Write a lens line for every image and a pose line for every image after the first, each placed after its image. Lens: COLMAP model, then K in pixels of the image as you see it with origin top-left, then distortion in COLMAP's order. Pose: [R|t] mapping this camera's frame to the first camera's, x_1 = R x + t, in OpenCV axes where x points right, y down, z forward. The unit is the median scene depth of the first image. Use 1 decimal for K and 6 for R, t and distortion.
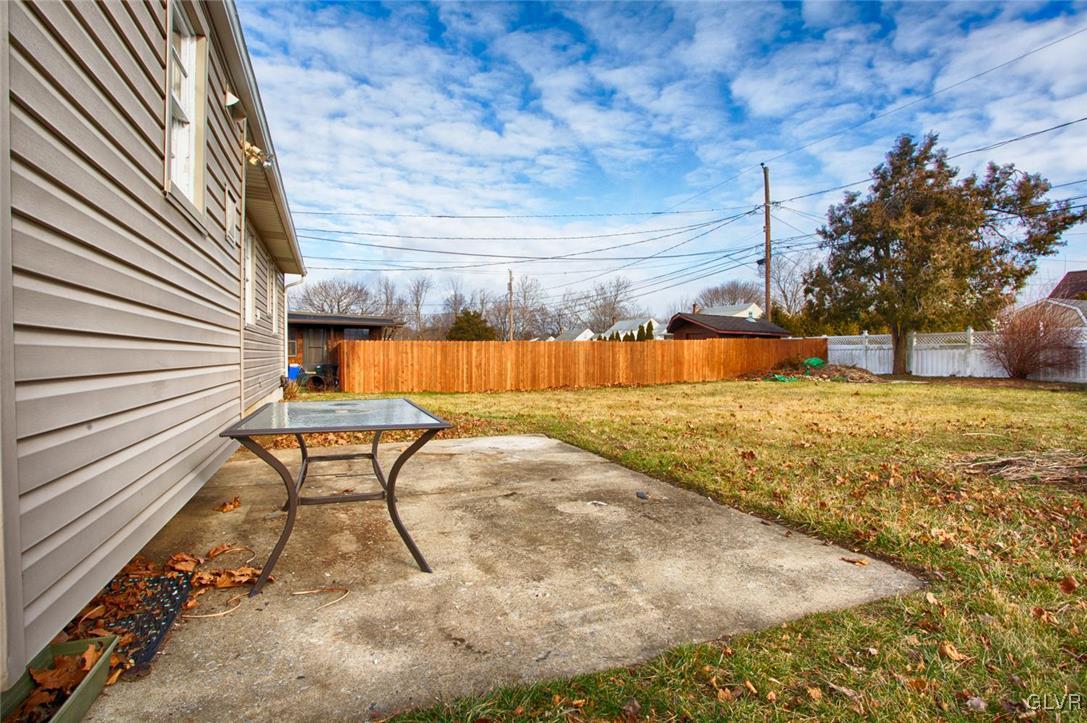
lens RADIAL K [[570.3, 0, 543.5], [0, 570.3, 361.5], [0, 0, 1]] dist [-0.103071, 0.053867]
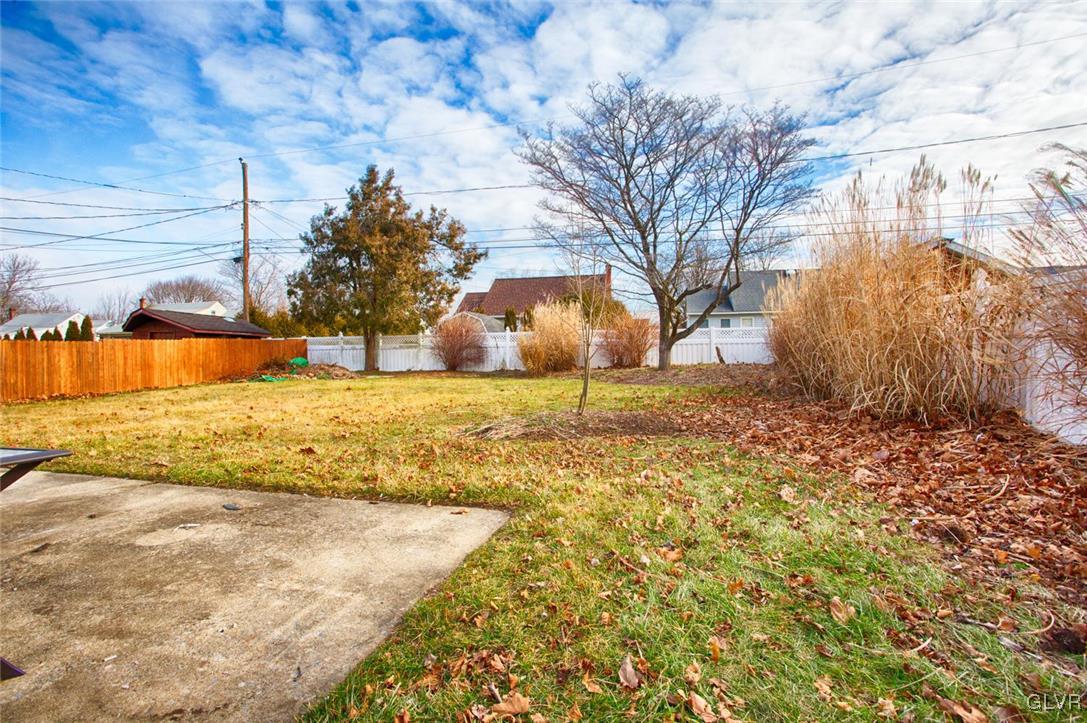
lens RADIAL K [[565.2, 0, 543.5], [0, 565.2, 361.5], [0, 0, 1]] dist [-0.064257, 0.029669]
pose [[0.560410, -0.020745, 0.827955, -0.129321], [0.022831, 0.999693, 0.009595, 0.001065], [-0.827901, 0.013526, 0.560712, 0.031892]]
